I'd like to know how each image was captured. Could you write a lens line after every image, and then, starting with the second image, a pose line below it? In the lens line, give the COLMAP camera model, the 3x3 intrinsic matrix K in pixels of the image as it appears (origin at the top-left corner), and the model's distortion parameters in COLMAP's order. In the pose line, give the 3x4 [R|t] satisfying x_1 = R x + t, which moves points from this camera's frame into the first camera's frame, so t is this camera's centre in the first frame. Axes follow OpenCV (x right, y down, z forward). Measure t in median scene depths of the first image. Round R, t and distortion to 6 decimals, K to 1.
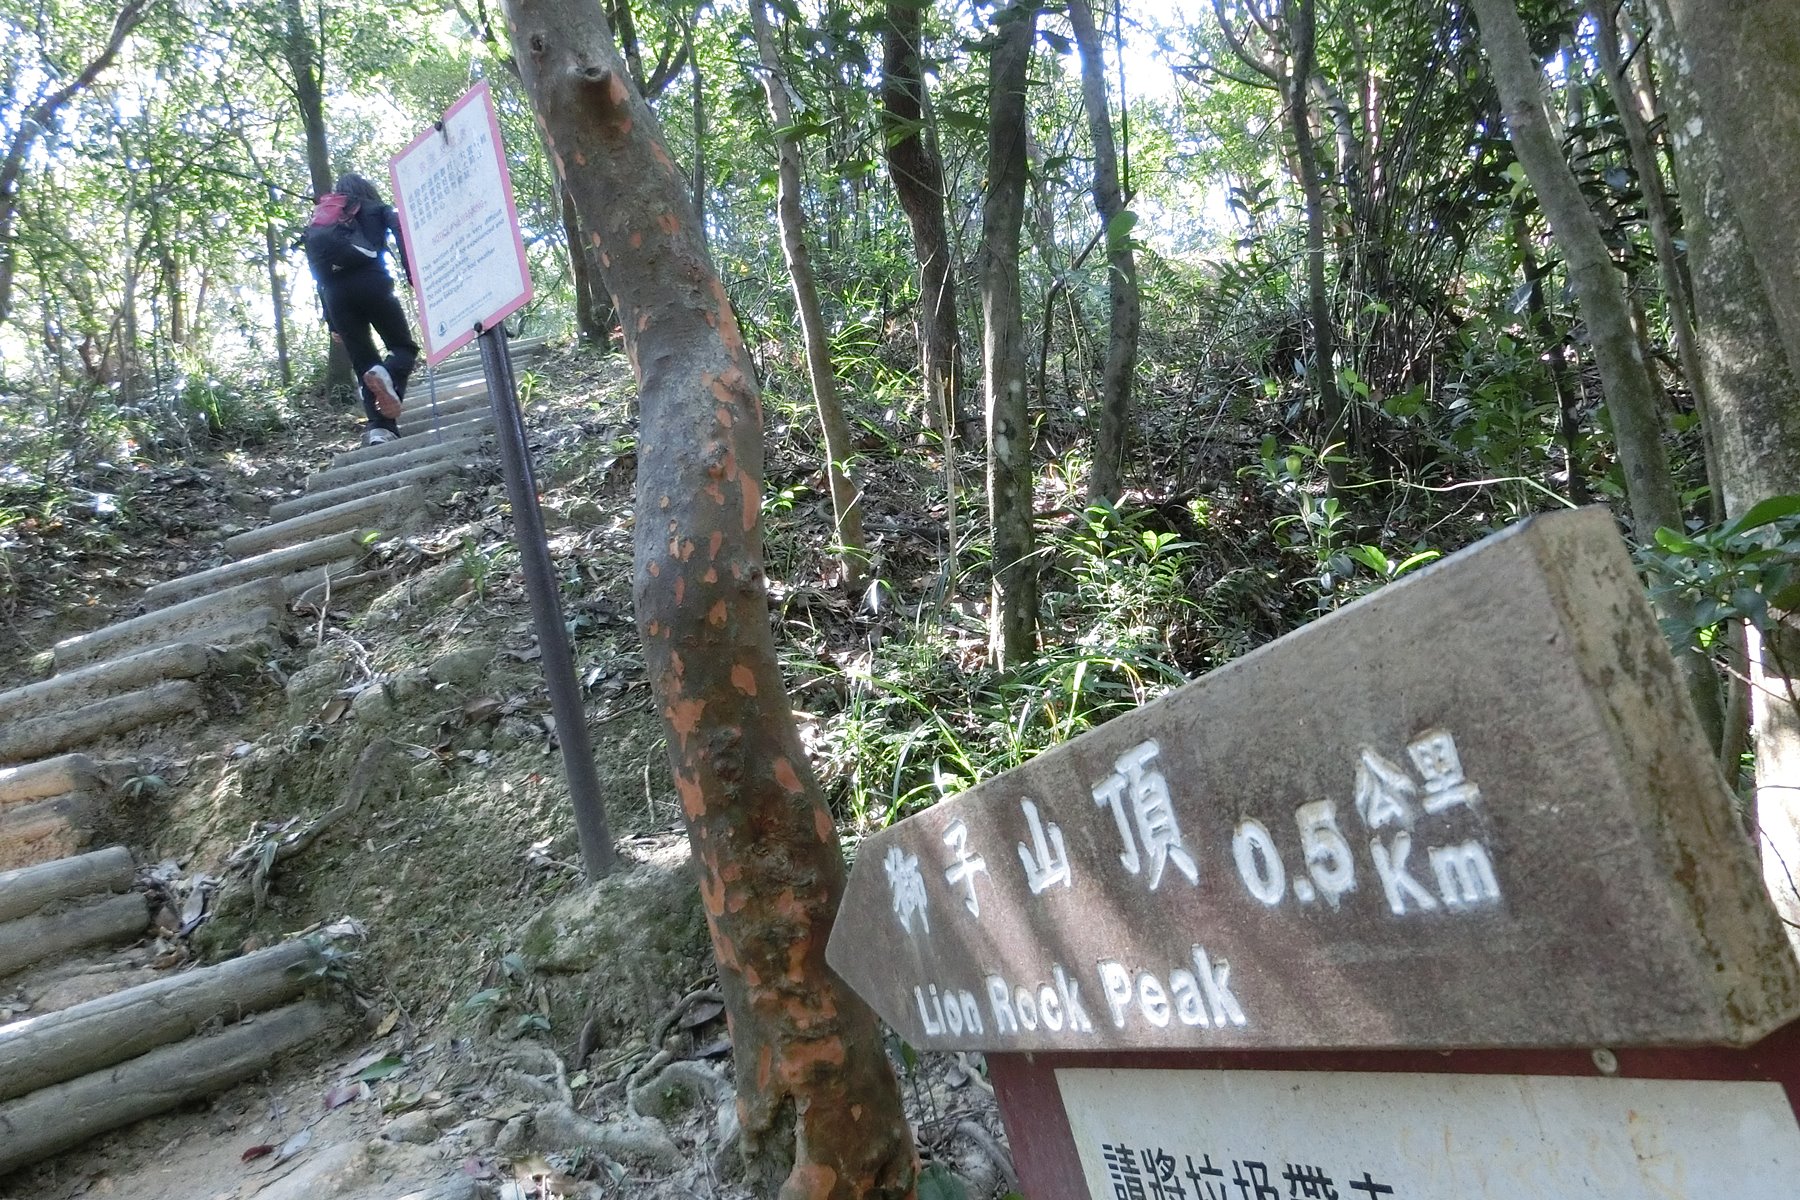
lens RADIAL K [[1241.2, 0, 903.4], [0, 1241.2, 595.5], [0, 0, 1]] dist [-0.069346, 0.026314]
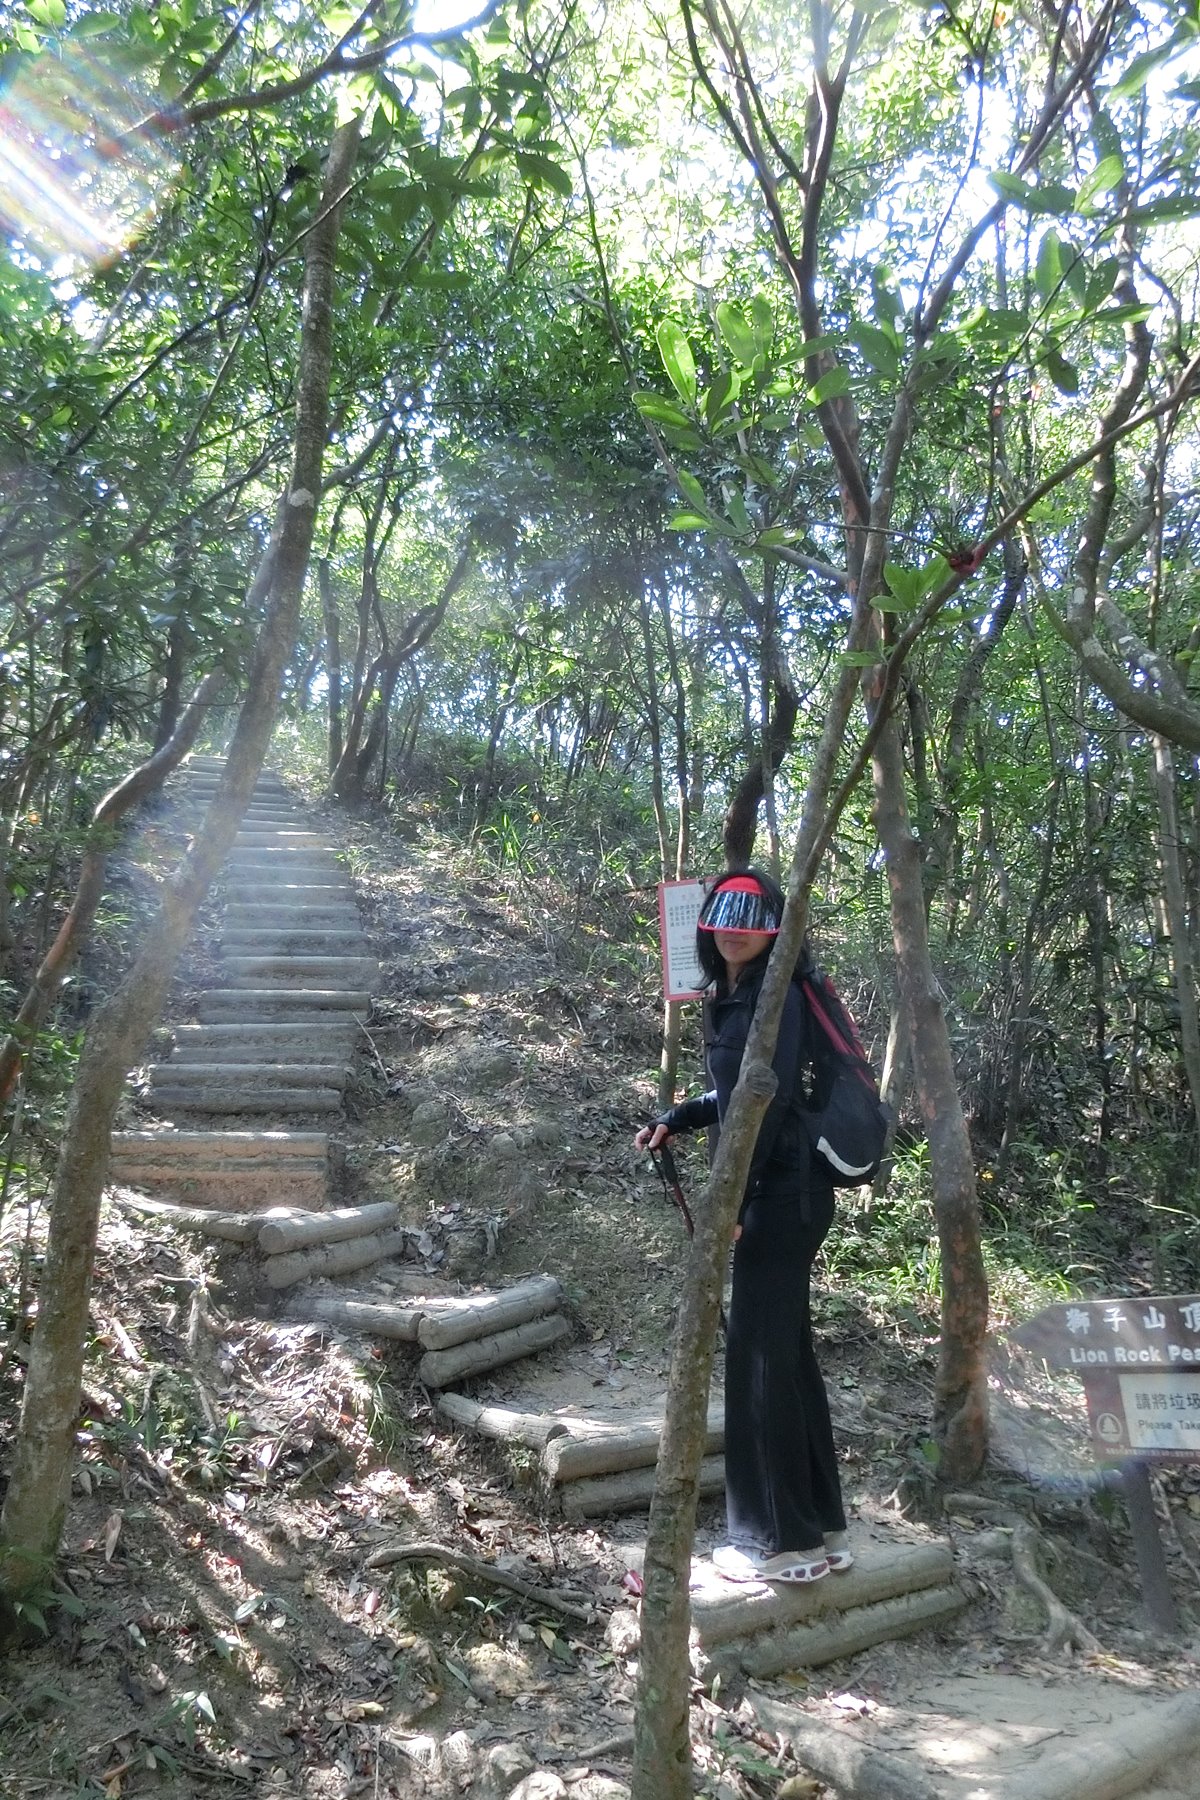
lens RADIAL K [[1241.2, 0, 588.5], [0, 1241.2, 898.8], [0, 0, 1]] dist [-0.069346, 0.026314]
pose [[0.944831, 0.269921, 0.185573, -0.879895], [-0.247940, 0.959556, -0.133333, -0.046005], [-0.214057, 0.079966, 0.973542, -0.860935]]
